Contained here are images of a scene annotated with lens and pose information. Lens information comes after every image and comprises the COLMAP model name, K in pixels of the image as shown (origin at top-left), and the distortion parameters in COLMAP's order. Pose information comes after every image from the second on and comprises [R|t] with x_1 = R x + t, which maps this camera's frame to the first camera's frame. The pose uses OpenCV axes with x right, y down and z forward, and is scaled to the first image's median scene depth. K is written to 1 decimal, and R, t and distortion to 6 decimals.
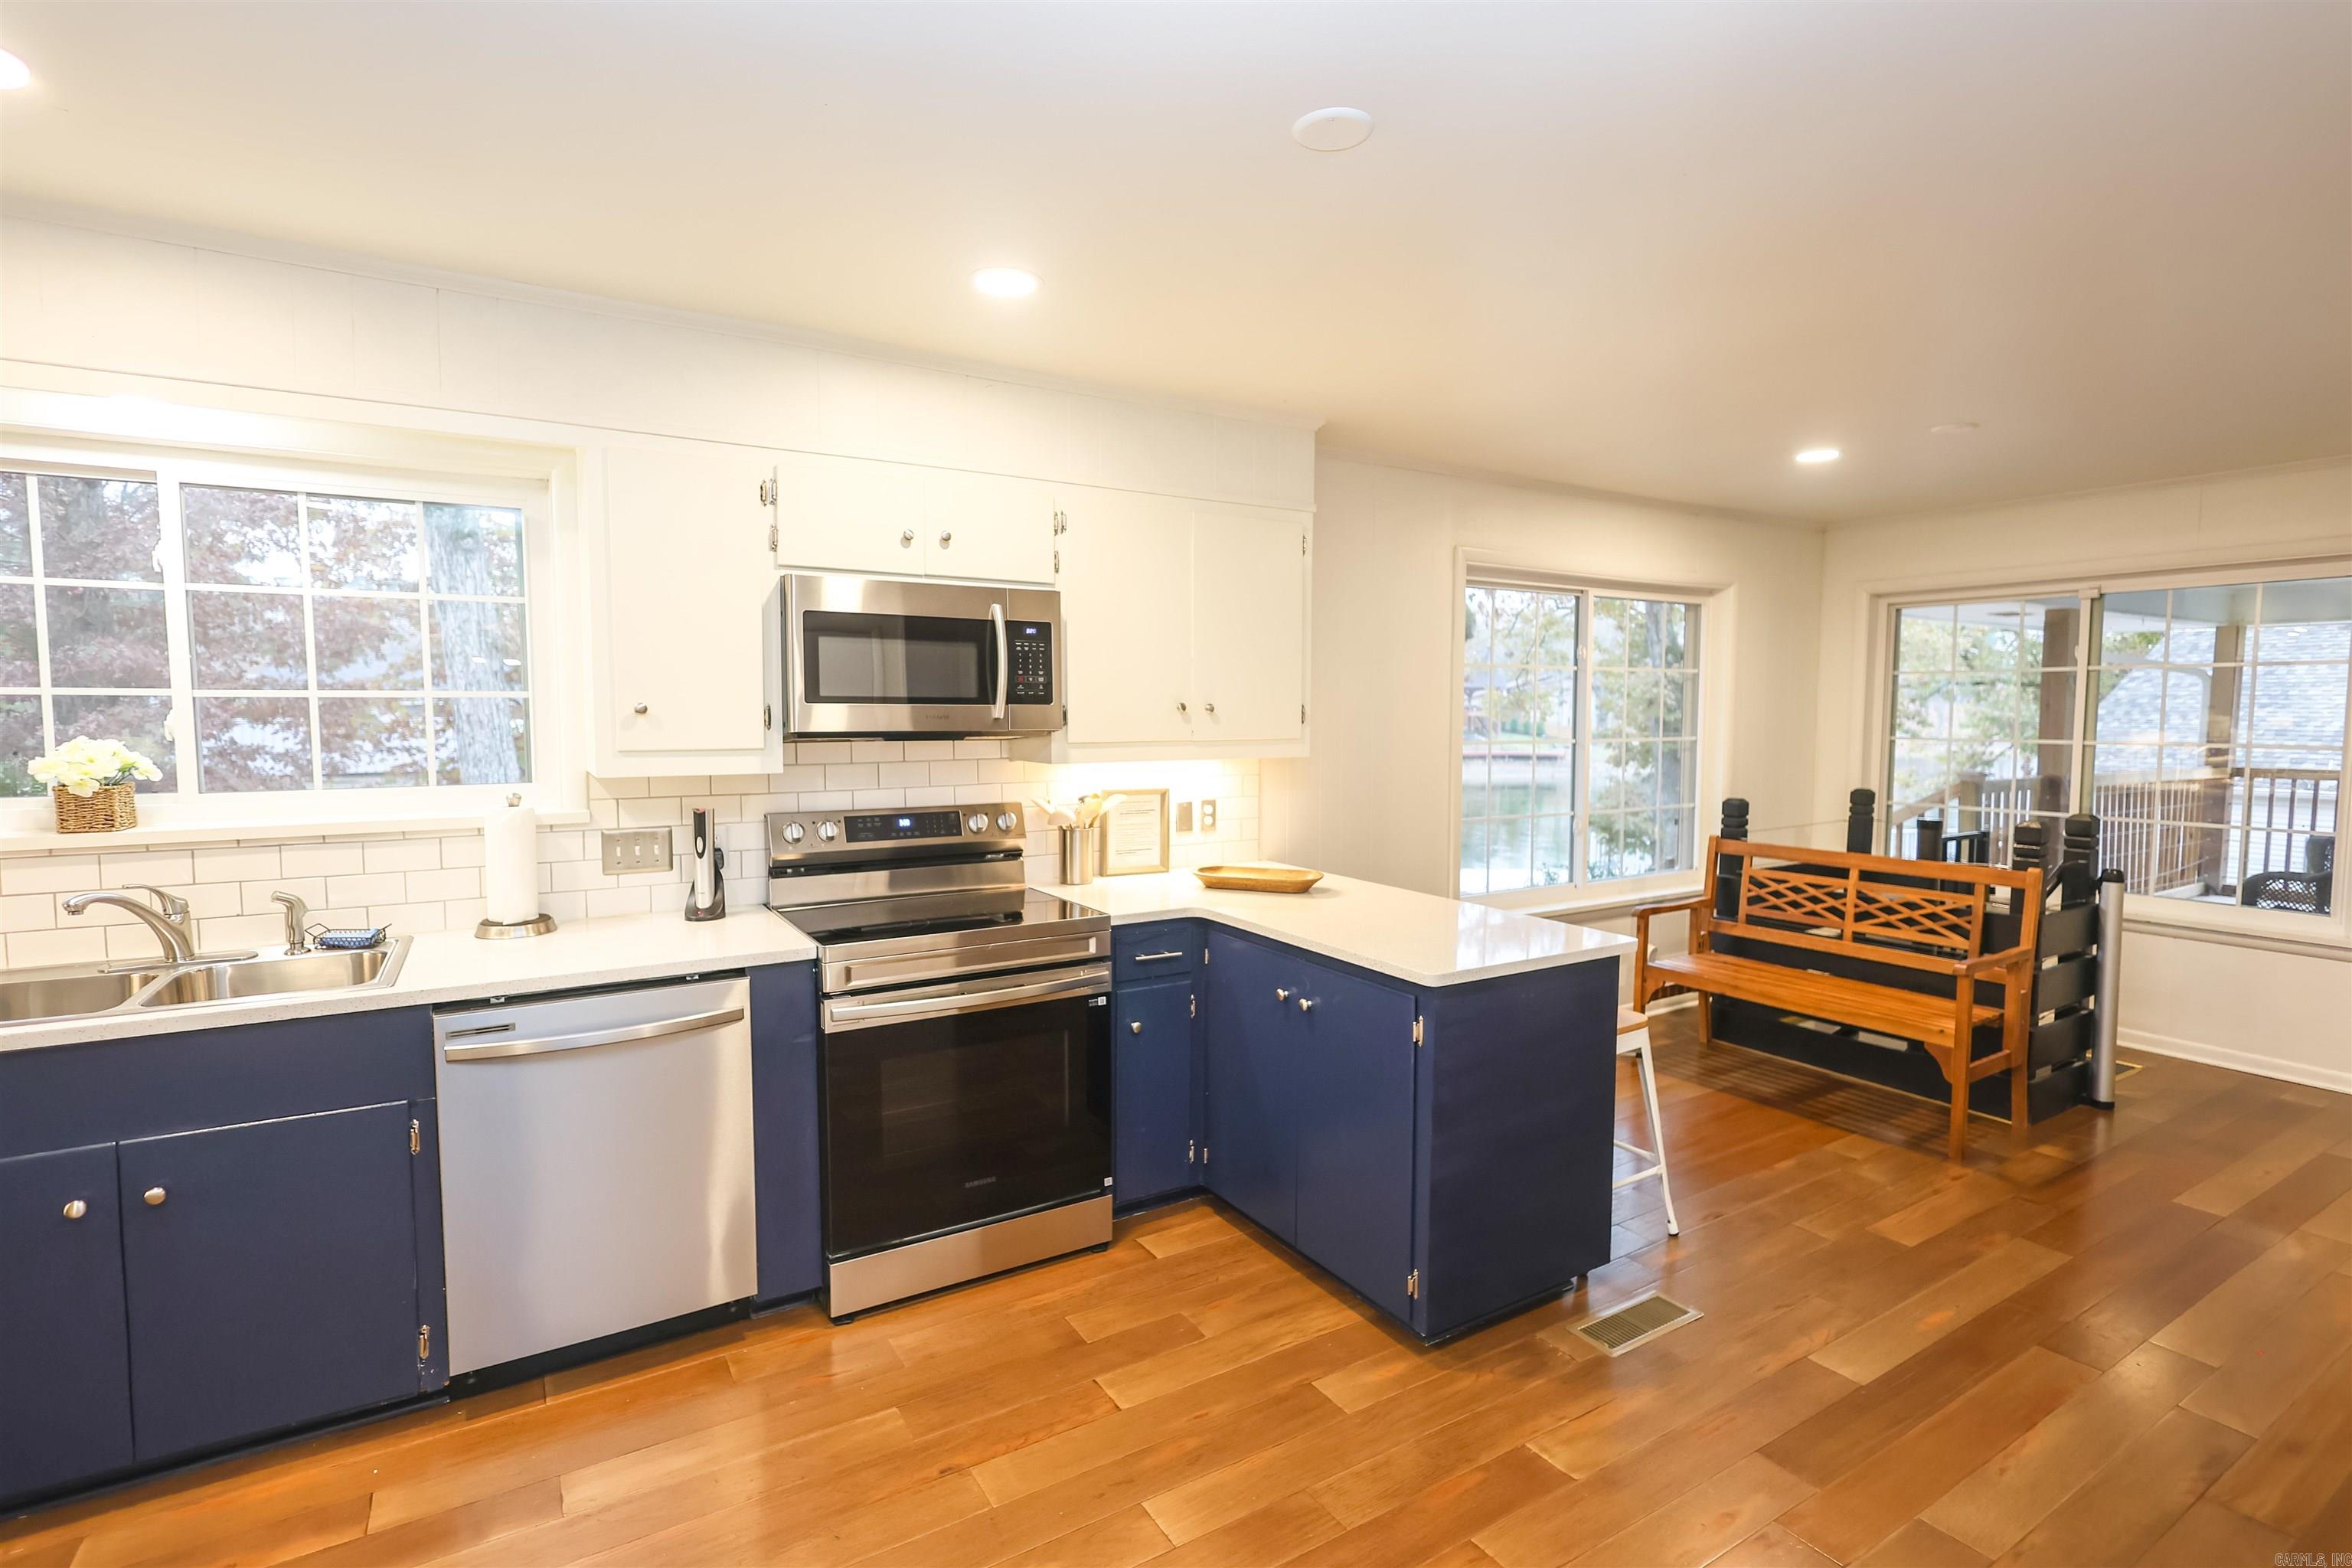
lens RADIAL K [[1117.1, 0, 1176.0], [0, 1117.1, 784.0], [0, 0, 1]] dist [-0.000352, -0.000149]
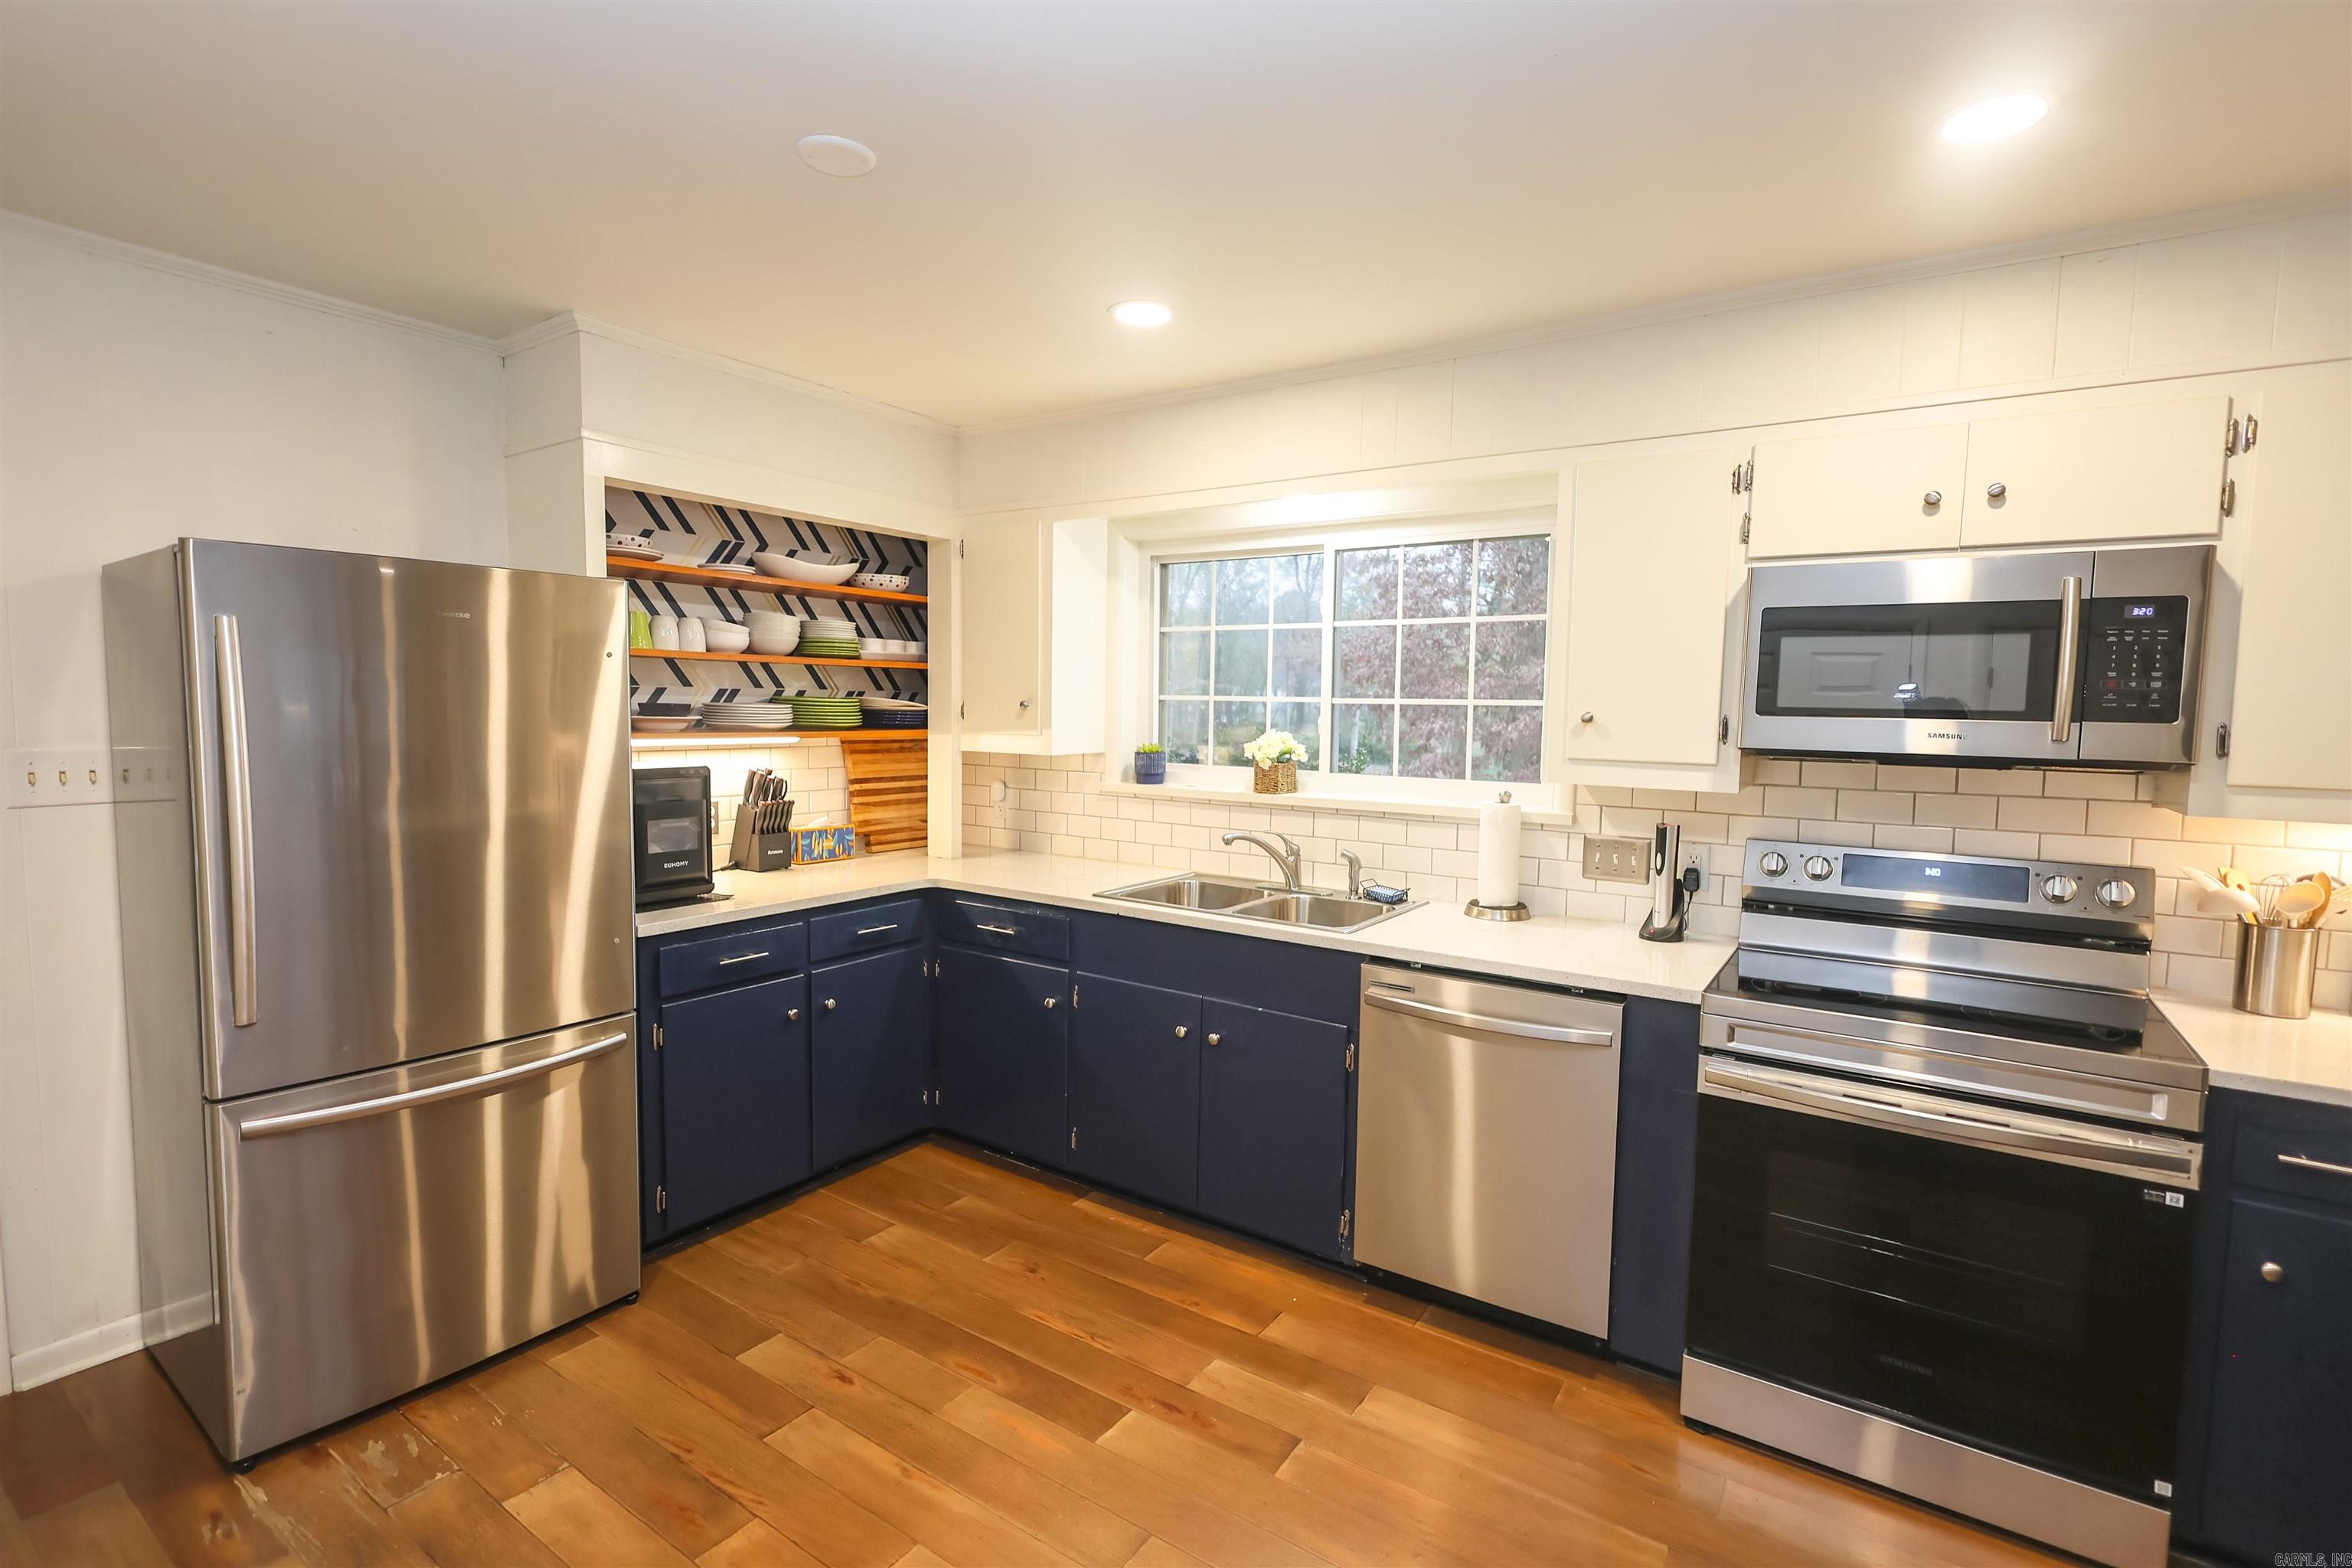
lens RADIAL K [[1088.8, 0, 1176.0], [0, 1088.8, 784.0], [0, 0, 1]] dist [0.001488, -0.000219]
pose [[0.409383, 0.072706, -0.909461, 0.257911], [-0.080318, 0.995822, 0.043456, -0.019549], [0.908820, 0.055255, 0.413512, 0.244322]]
